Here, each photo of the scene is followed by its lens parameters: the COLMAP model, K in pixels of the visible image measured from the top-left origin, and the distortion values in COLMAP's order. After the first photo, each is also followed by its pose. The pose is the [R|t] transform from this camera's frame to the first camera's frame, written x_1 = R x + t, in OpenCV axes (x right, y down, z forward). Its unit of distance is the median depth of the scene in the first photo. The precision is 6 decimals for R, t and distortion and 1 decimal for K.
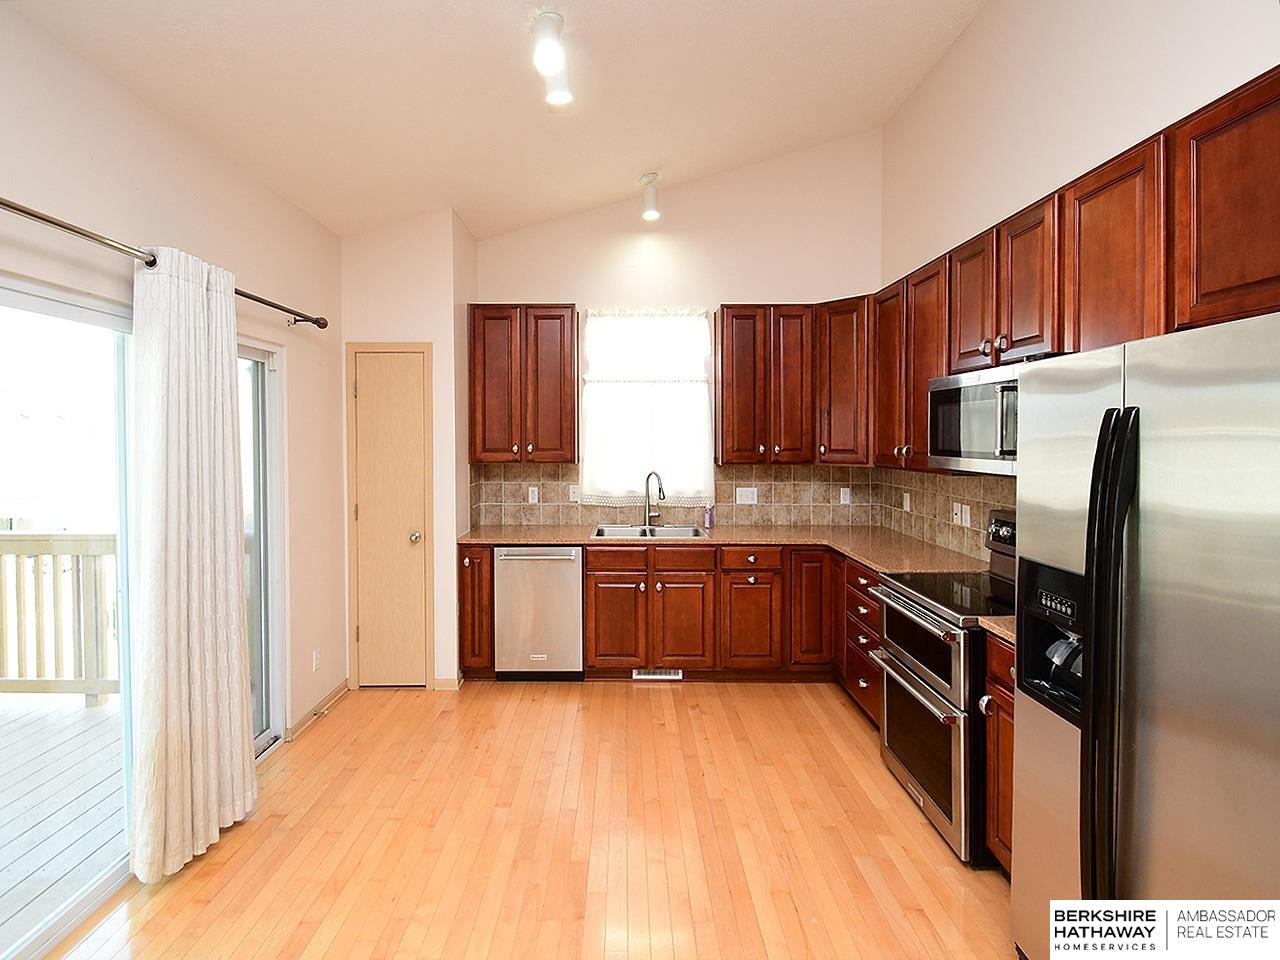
lens RADIAL K [[503.3, 0, 688.8], [0, 503.3, 443.0], [0, 0, 1]] dist [-0.003246, -0.000209]
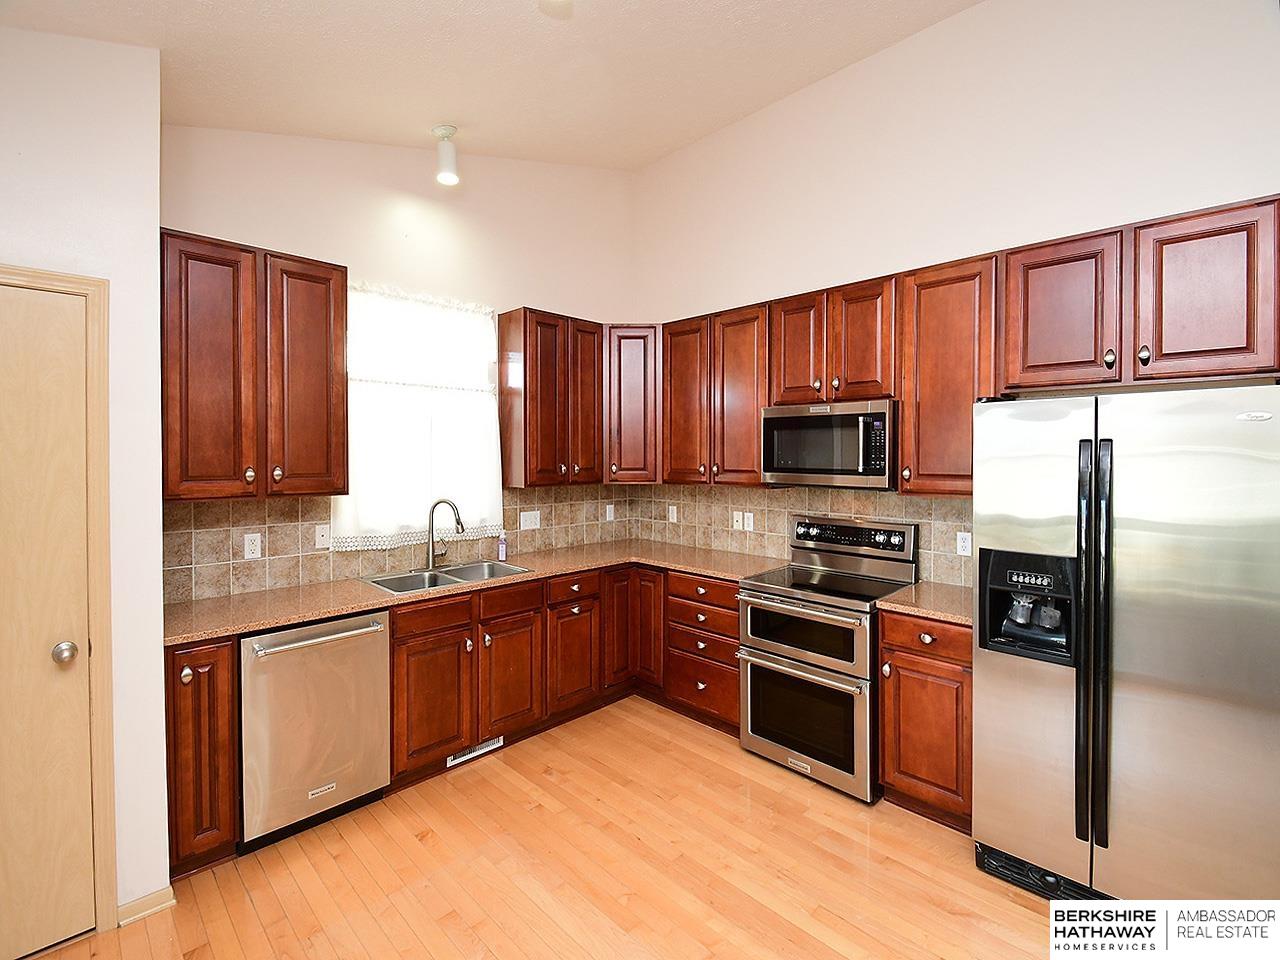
lens RADIAL K [[495.4, 0, 526.1], [0, 495.4, 458.0], [0, 0, 1]] dist [-0.008931, -0.000900]
pose [[0.787385, -0.004631, 0.616444, -0.479826], [0.006149, 0.999981, -0.000342, -0.008716], [-0.616431, 0.004060, 0.787399, 0.318154]]
